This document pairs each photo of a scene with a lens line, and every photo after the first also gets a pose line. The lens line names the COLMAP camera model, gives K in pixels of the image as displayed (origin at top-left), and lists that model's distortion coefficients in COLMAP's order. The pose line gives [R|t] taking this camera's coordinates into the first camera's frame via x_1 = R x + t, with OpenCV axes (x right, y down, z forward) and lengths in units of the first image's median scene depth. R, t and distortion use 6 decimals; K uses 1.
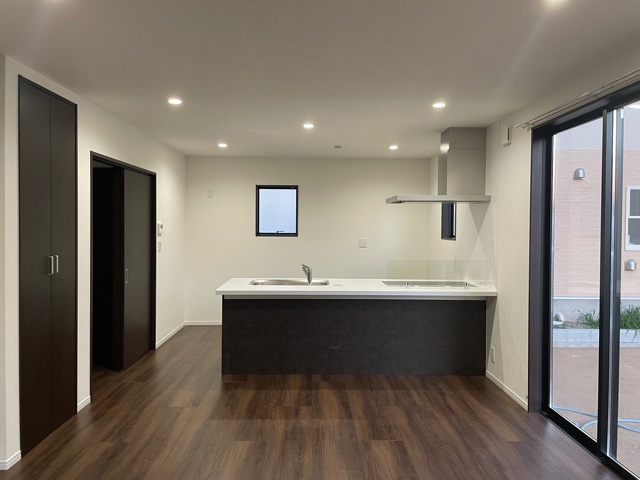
lens RADIAL K [[479.6, 0, 318.6], [0, 479.6, 237.3], [0, 0, 1]] dist [0.026015, -0.007261]
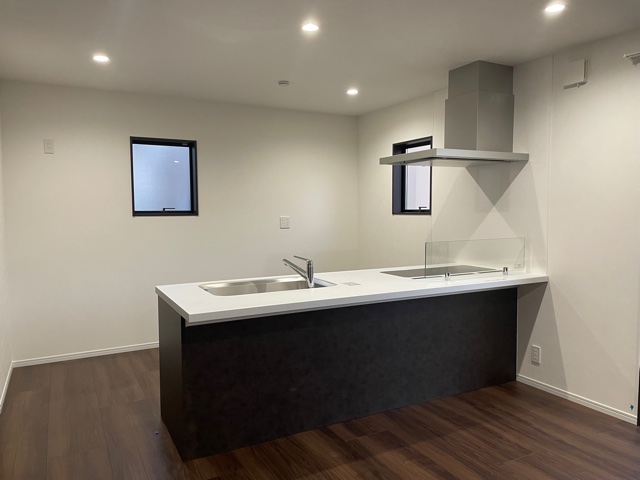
lens RADIAL K [[479.6, 0, 321.0], [0, 479.6, 244.0], [0, 0, 1]] dist [0.026015, -0.007261]
pose [[0.890355, -0.046290, 0.452907, -0.299650], [0.023469, 0.998162, 0.055882, 0.007475], [-0.454661, -0.039125, 0.889805, 0.443674]]
